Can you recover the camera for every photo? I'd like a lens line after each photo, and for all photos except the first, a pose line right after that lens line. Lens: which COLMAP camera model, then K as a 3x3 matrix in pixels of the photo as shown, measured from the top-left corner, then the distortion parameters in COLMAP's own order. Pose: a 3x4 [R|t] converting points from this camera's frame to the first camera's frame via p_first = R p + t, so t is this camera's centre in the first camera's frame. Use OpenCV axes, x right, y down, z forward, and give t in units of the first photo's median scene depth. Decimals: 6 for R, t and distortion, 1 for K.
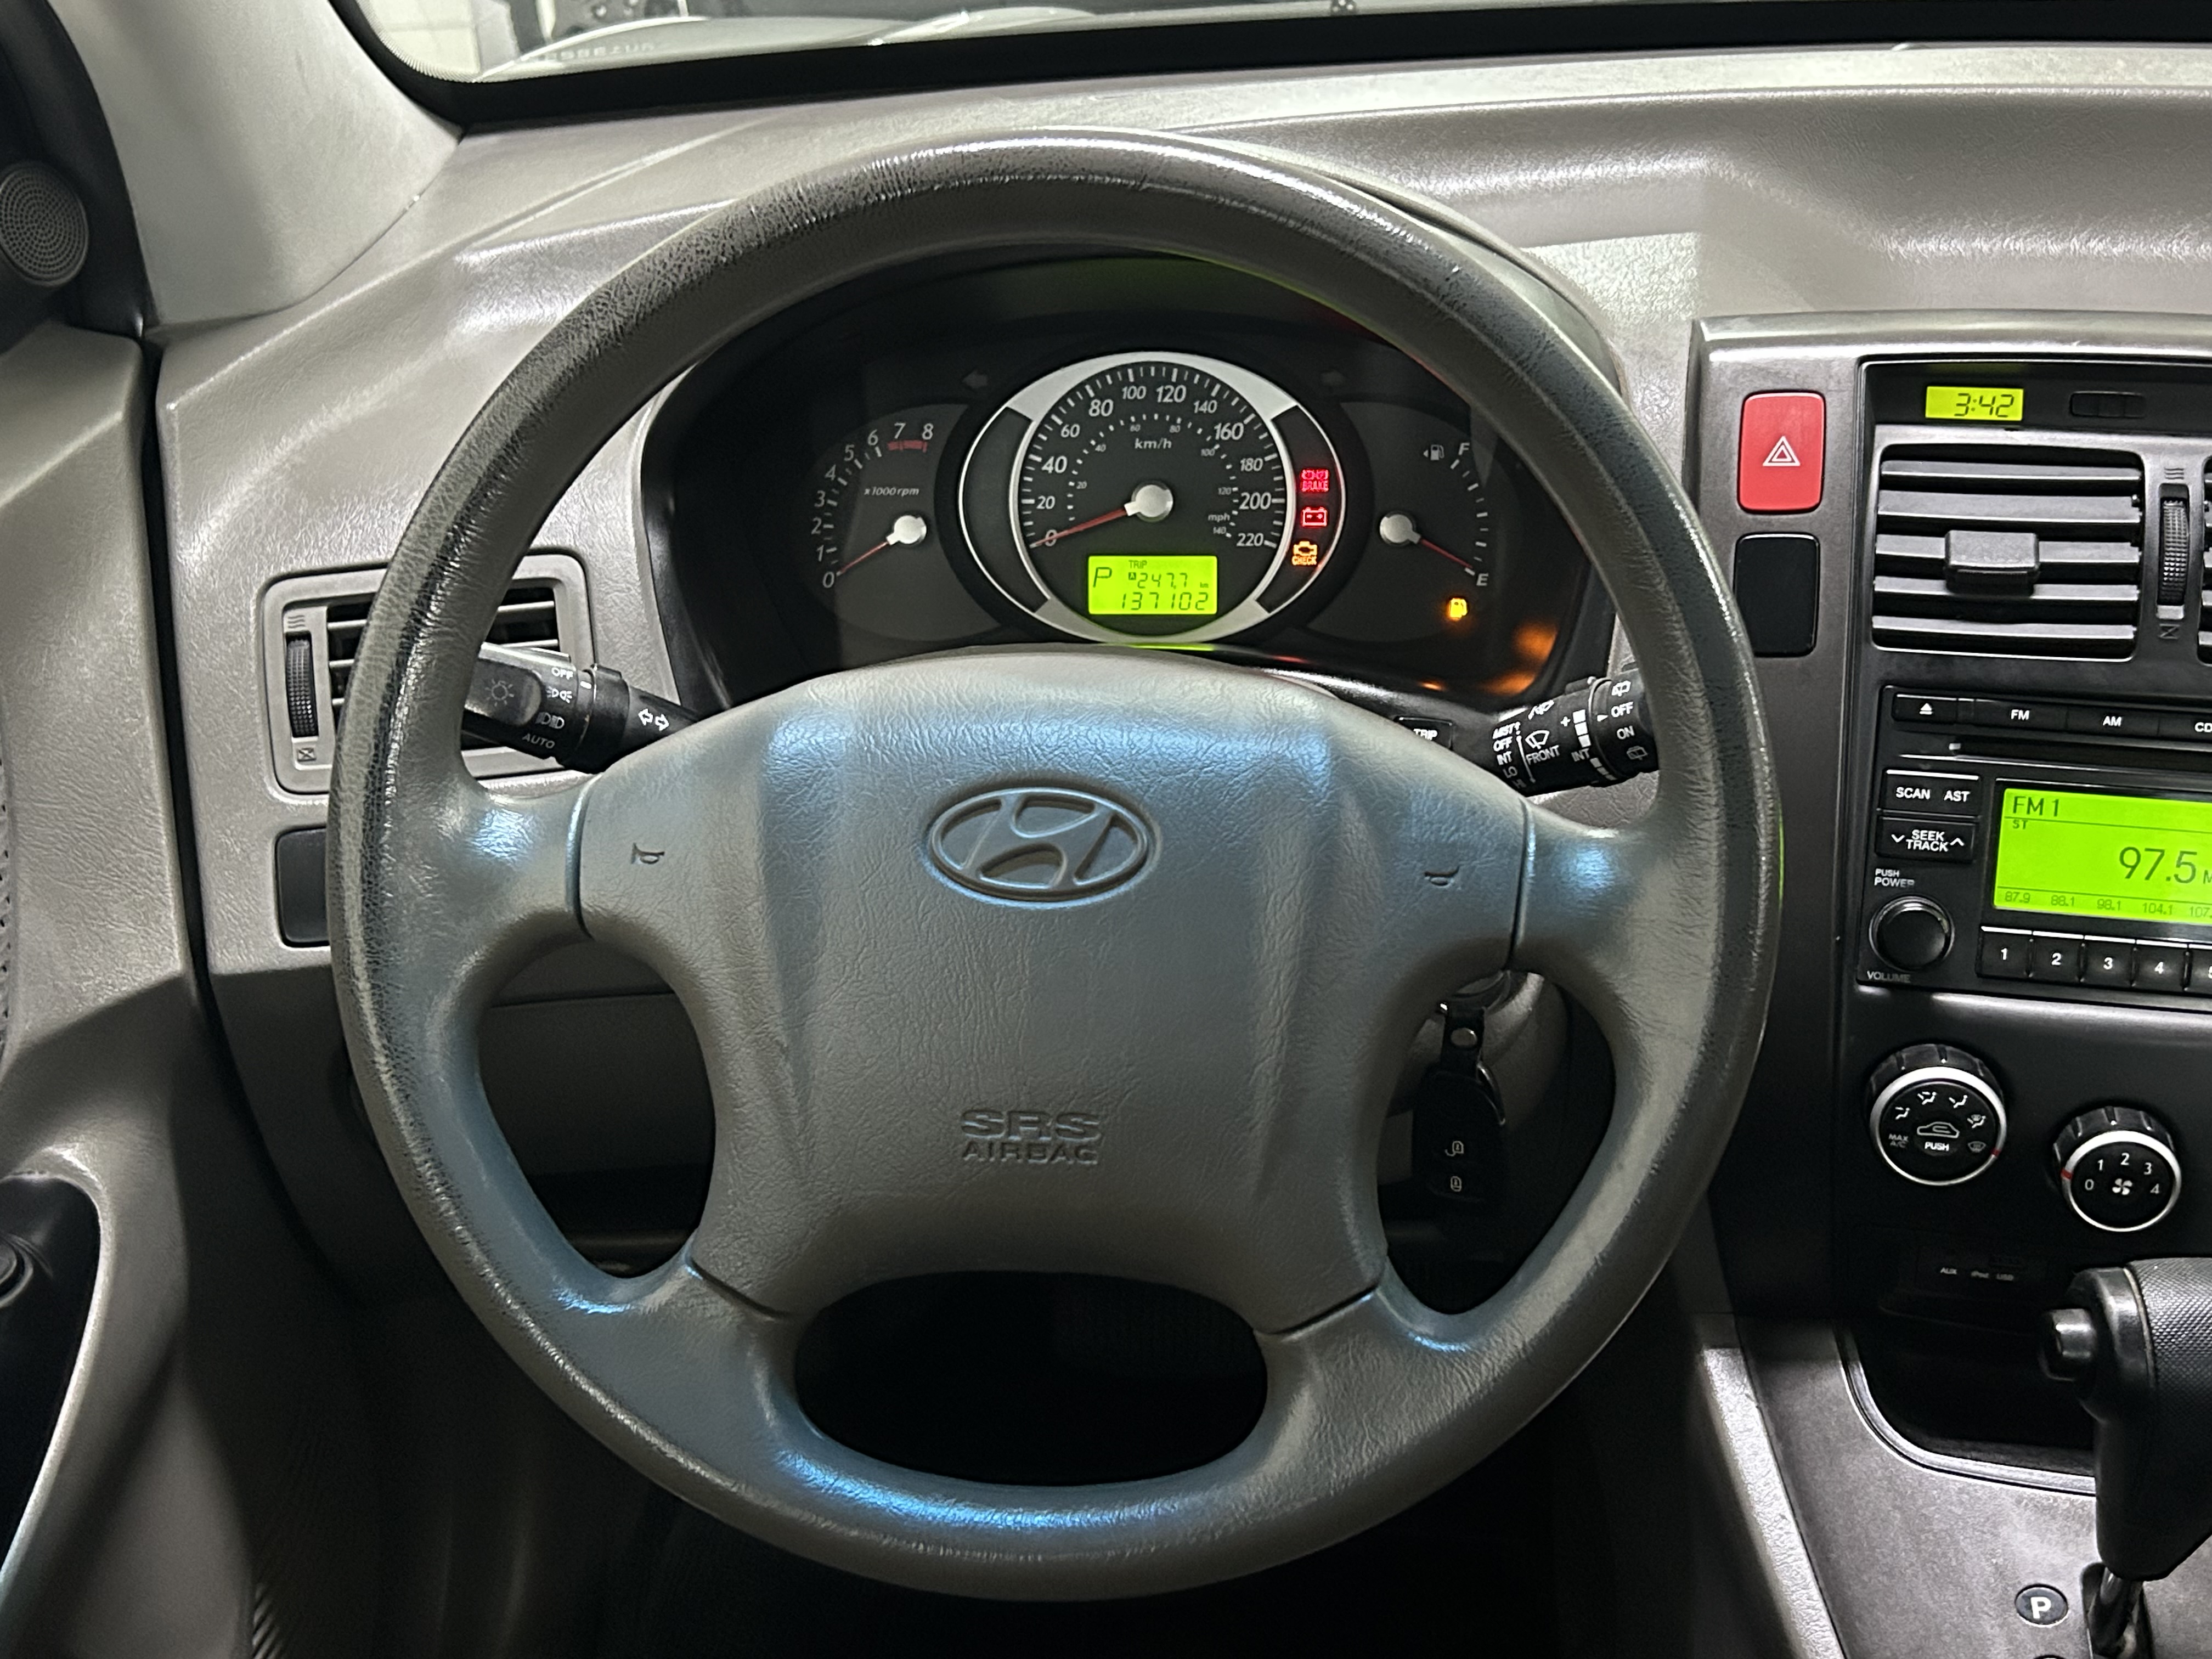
lens RADIAL K [[2510.8, 0, 1142.3], [0, 2510.8, 840.9], [0, 0, 1]] dist [0.217637, -0.672617]
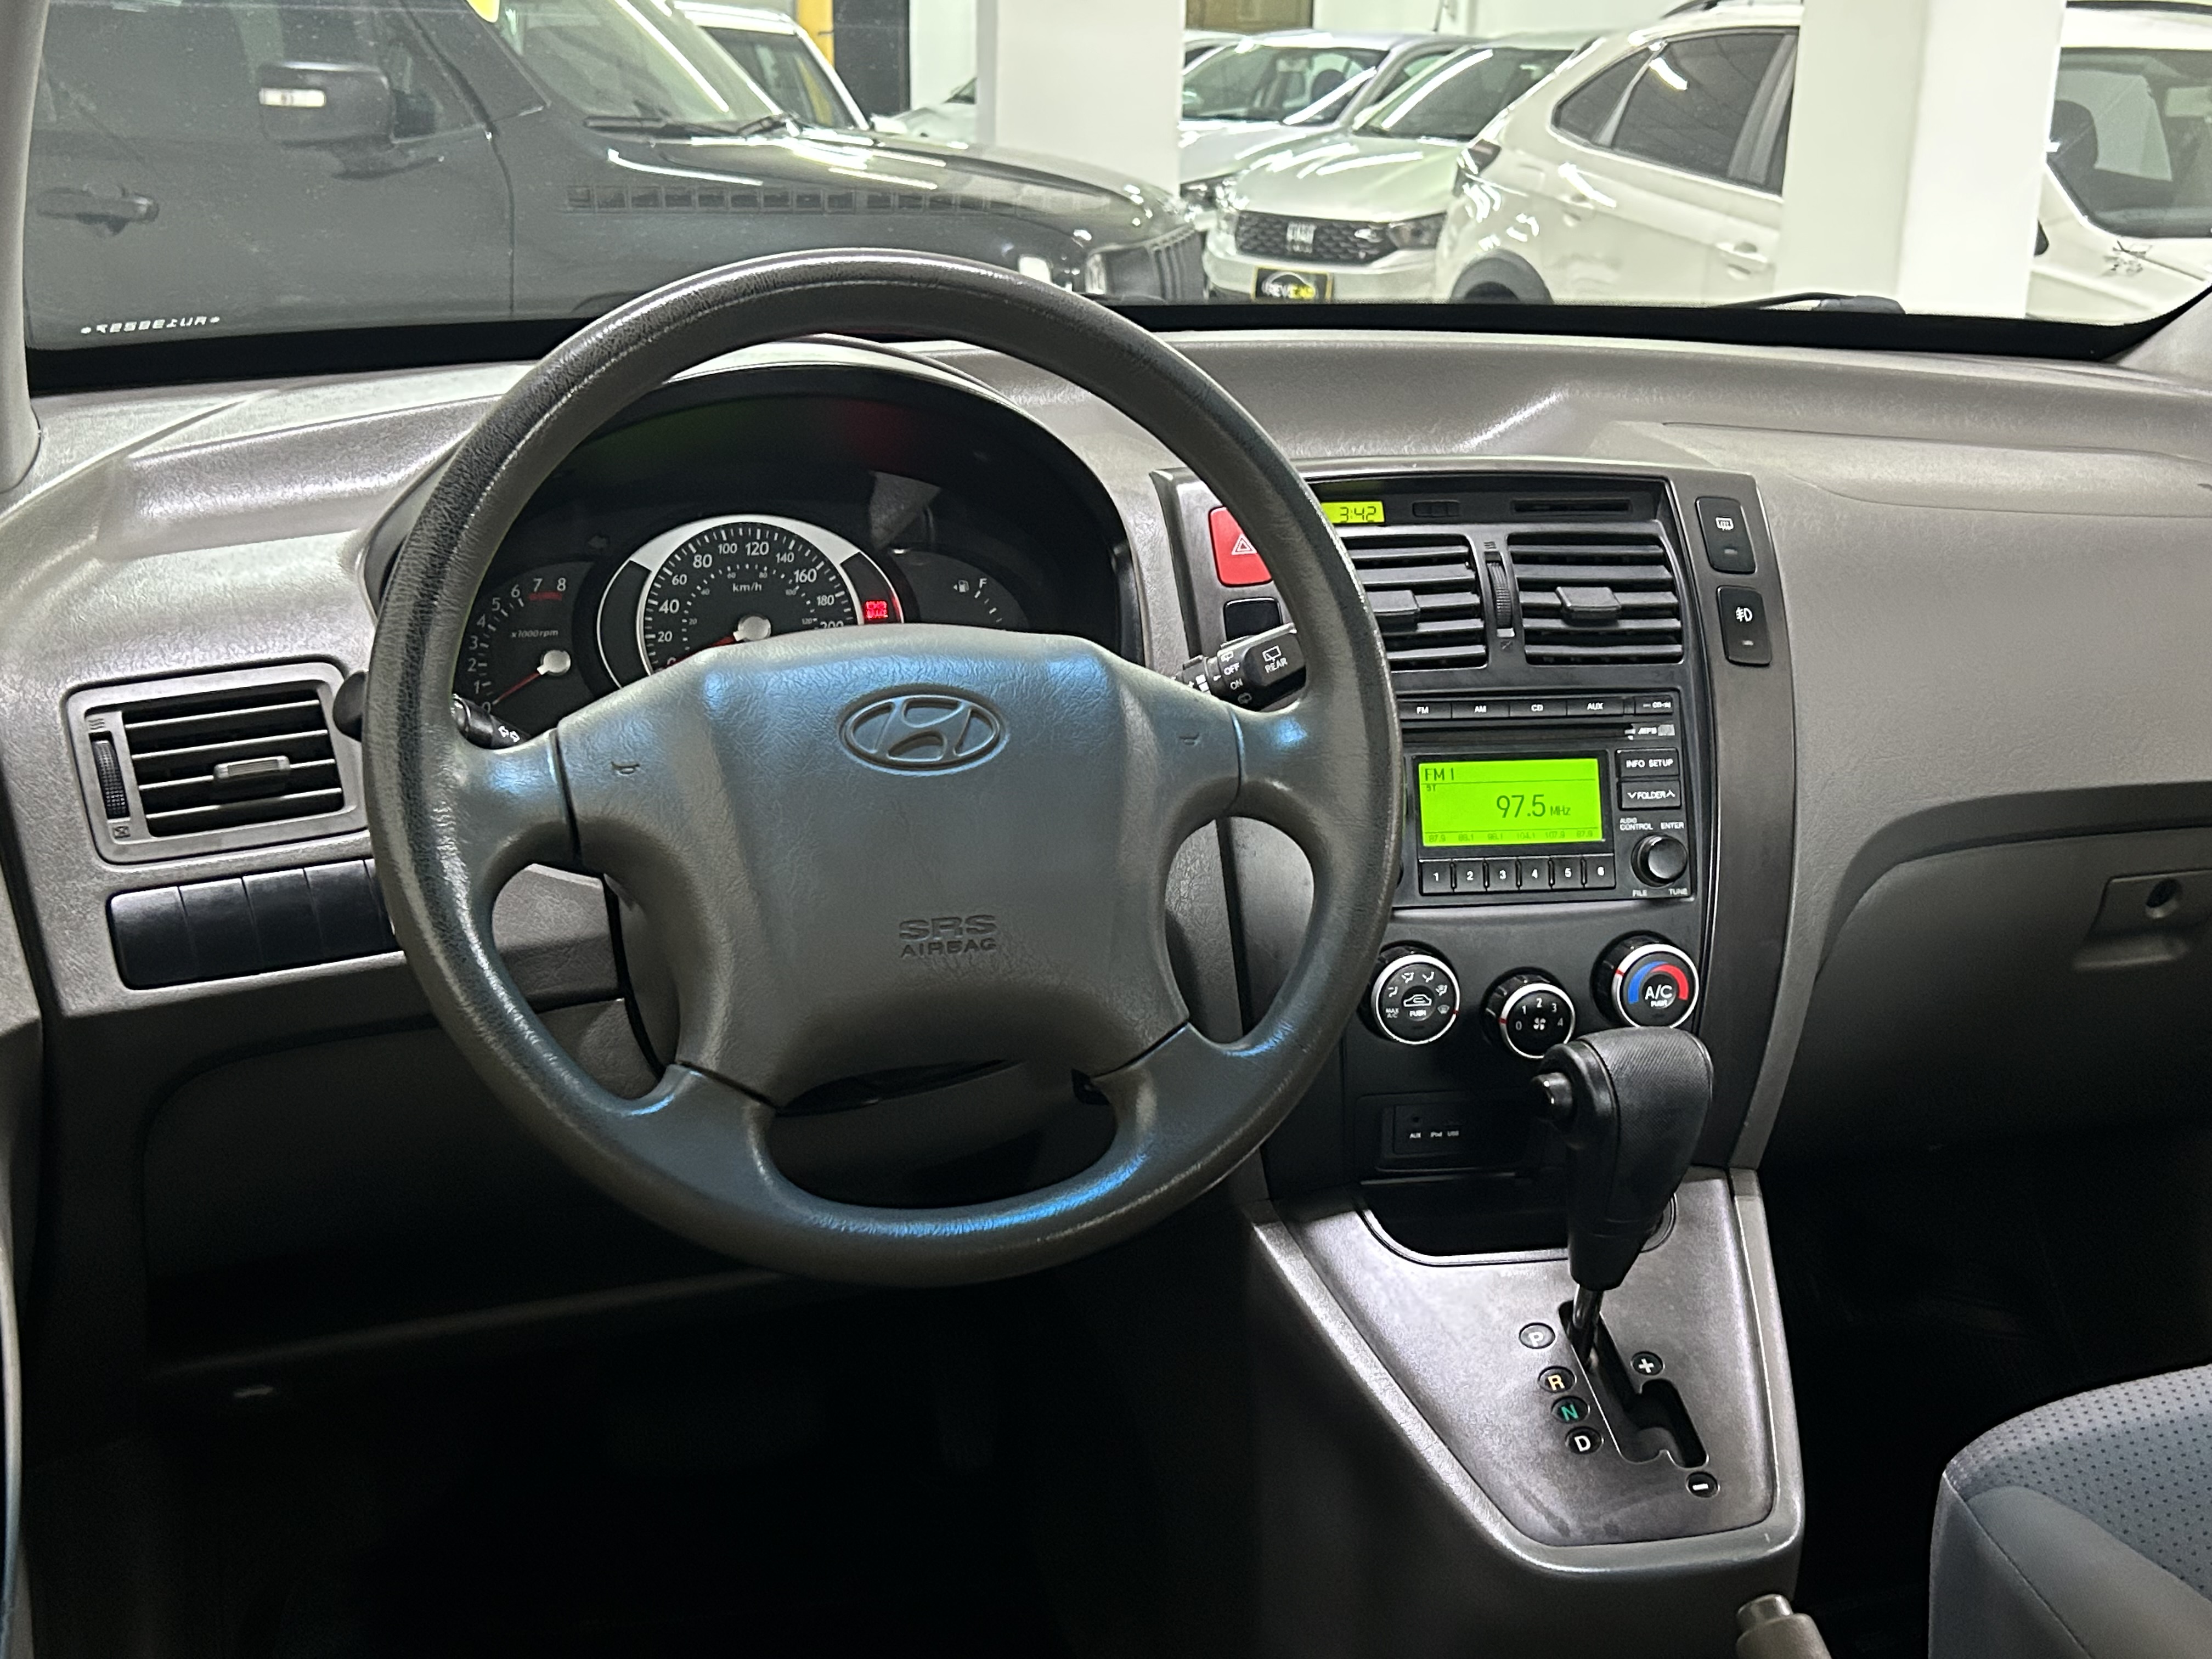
lens RADIAL K [[2510.8, 0, 1142.3], [0, 2510.8, 840.9], [0, 0, 1]] dist [0.217637, -0.672617]
pose [[0.919646, -0.072889, 0.385924, -0.349871], [0.145020, 0.976209, -0.161201, 0.224024], [-0.364993, 0.204215, 0.908337, -0.220306]]
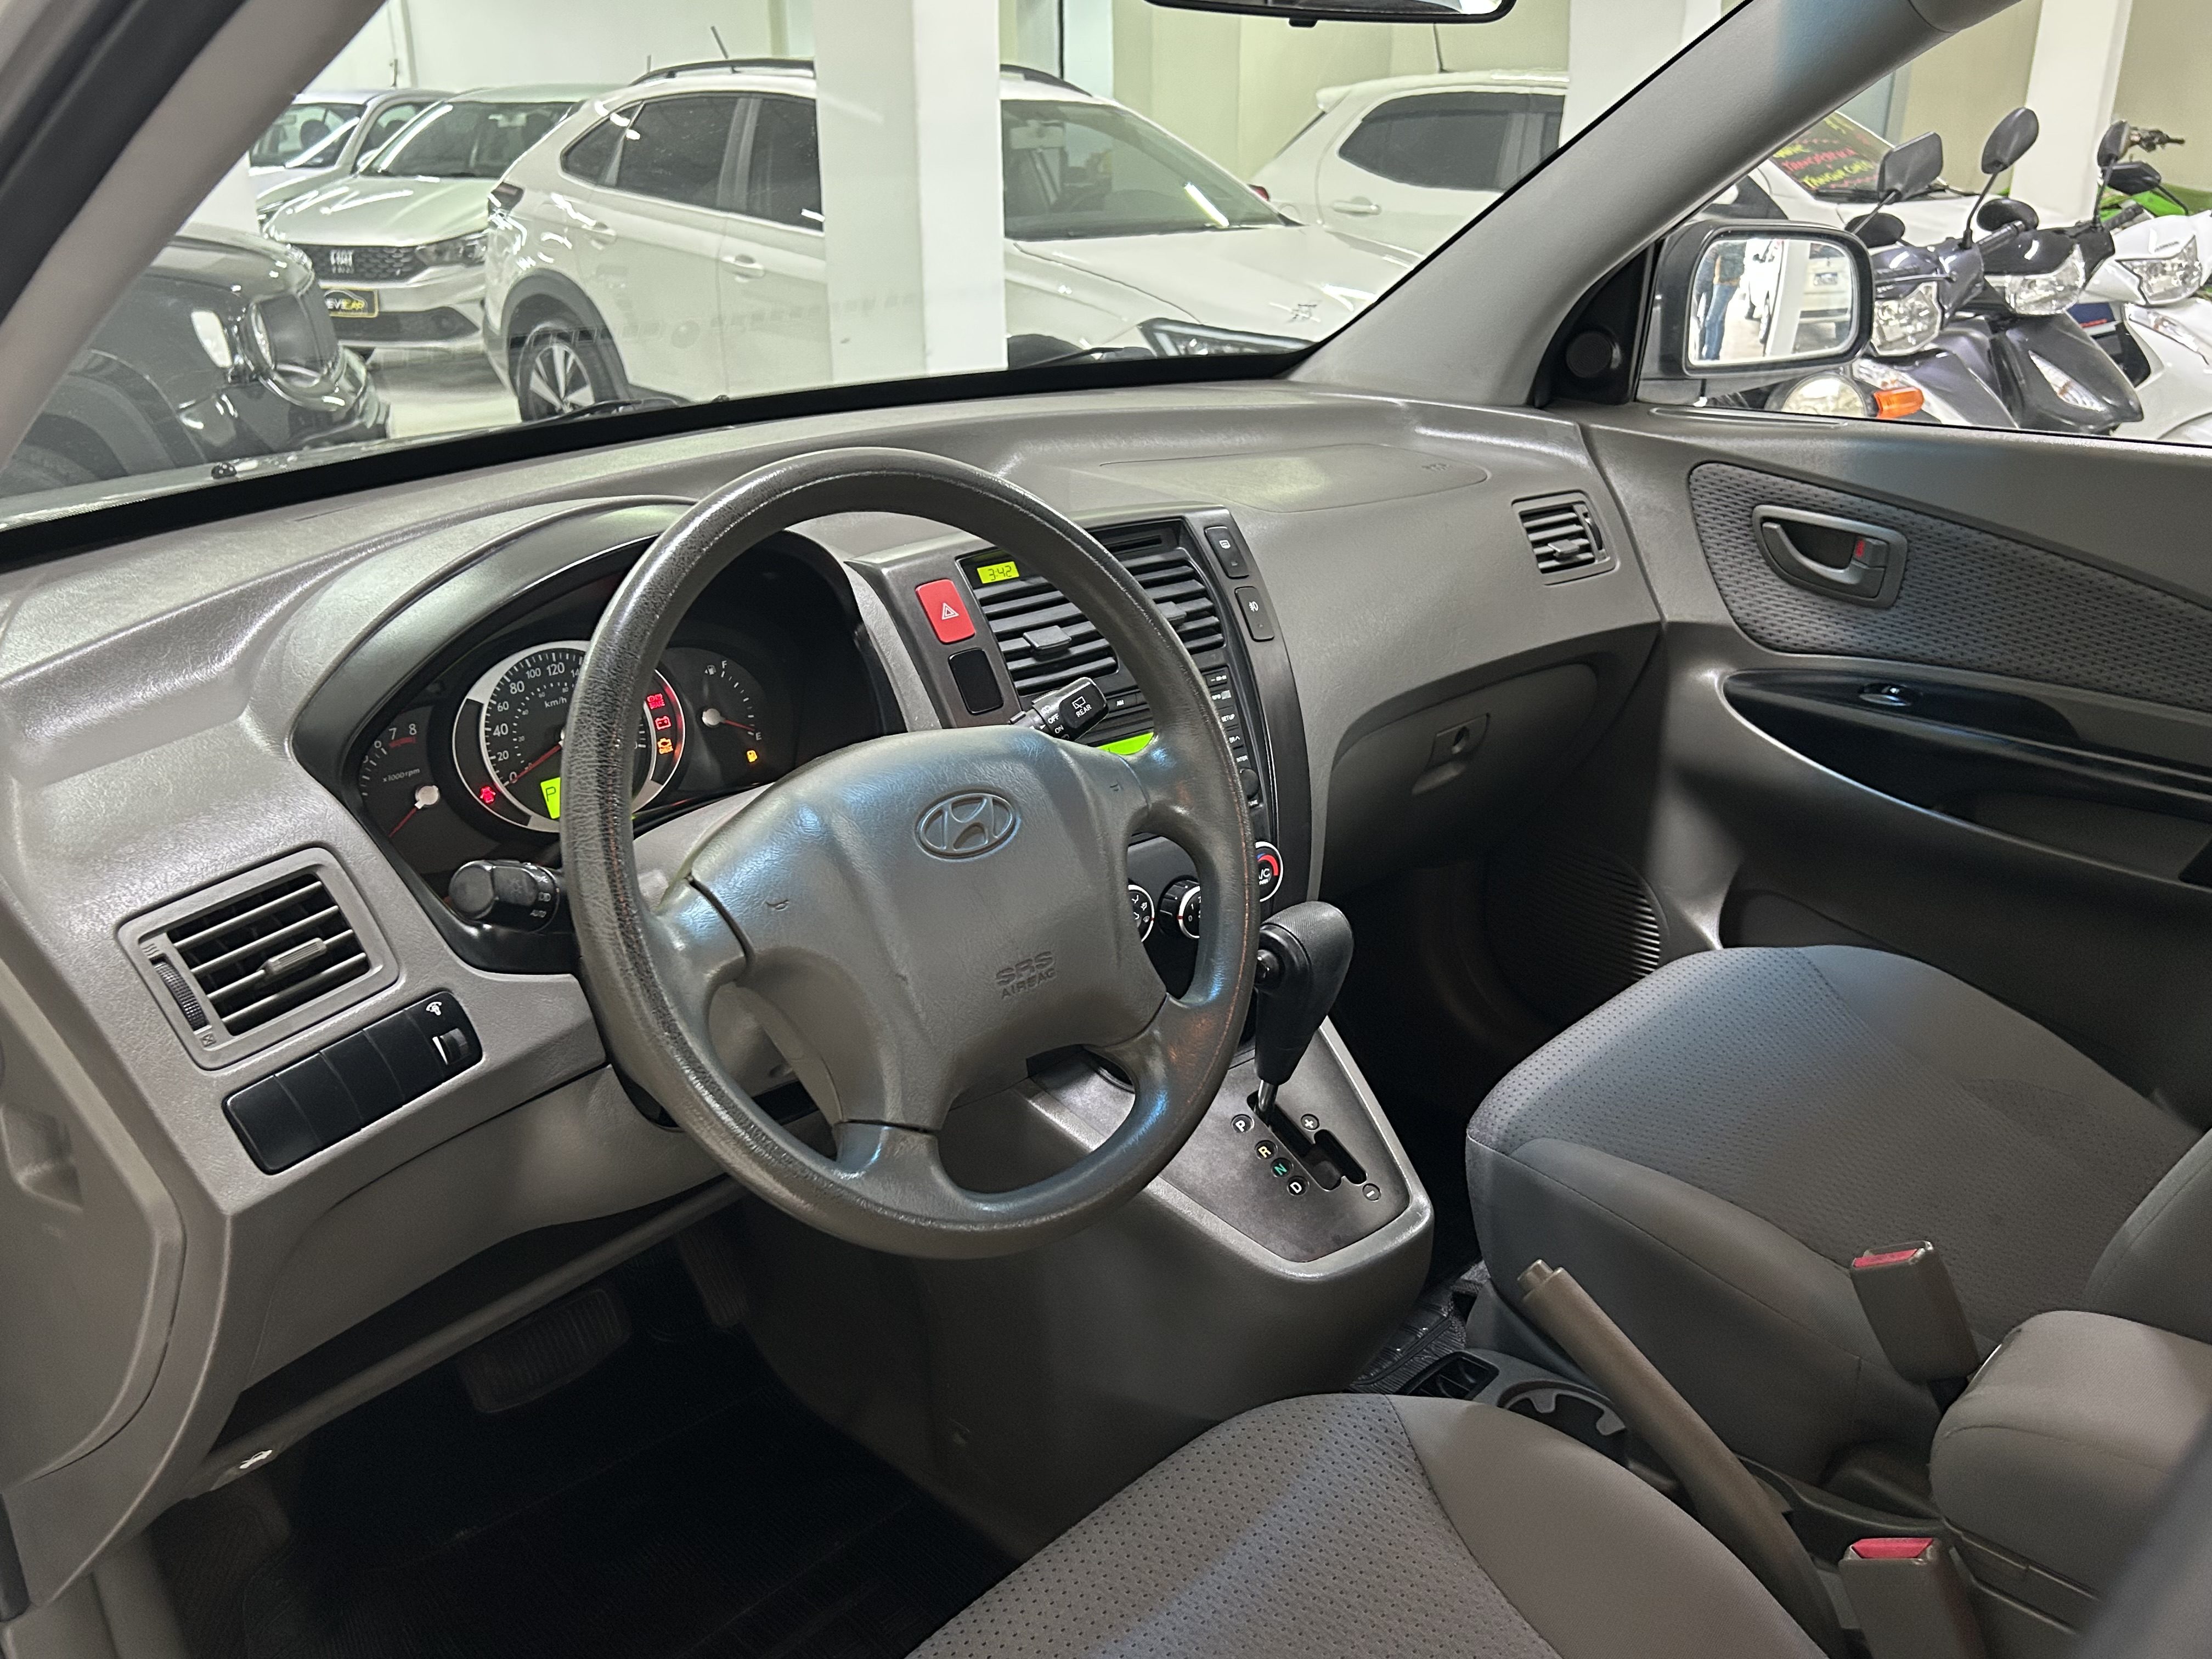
lens RADIAL K [[1824.6, 0, 1113.4], [0, 1824.6, 833.4], [0, 0, 1]] dist [0.132096, -0.270470]
pose [[0.635508, -0.268529, 0.723894, -0.687199], [0.356206, 0.933800, 0.033680, -0.000199], [-0.685016, 0.236452, 0.689089, 0.018089]]
